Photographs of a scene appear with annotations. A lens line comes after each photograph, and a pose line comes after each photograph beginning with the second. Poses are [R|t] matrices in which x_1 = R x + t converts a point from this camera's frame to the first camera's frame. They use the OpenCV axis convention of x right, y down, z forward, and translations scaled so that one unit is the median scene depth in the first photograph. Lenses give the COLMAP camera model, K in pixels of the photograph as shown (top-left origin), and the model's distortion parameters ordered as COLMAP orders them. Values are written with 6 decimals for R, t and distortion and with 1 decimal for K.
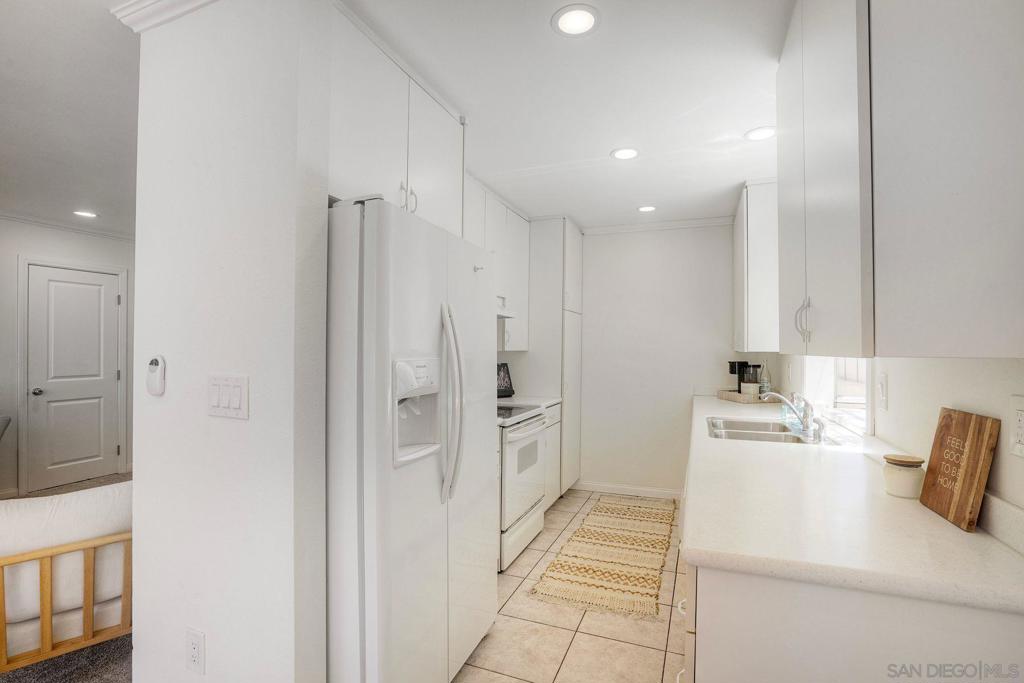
lens RADIAL K [[485.4, 0, 516.4], [0, 485.4, 345.5], [0, 0, 1]] dist [-0.055922, 0.000416]
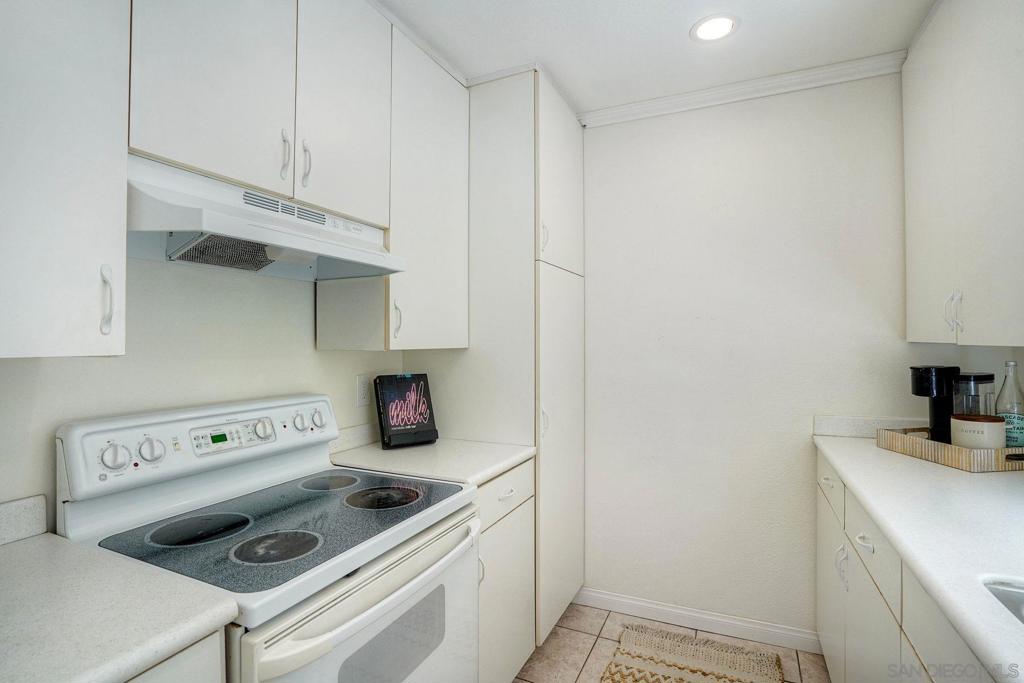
lens RADIAL K [[485.0, 0, 512.0], [0, 485.0, 341.5], [0, 0, 1]] dist [-0.056479, -0.000235]
pose [[0.996822, -0.014504, -0.078325, 0.111761], [0.014881, 0.999880, 0.004228, 0.002832], [0.078255, -0.005380, 0.996919, 0.542747]]
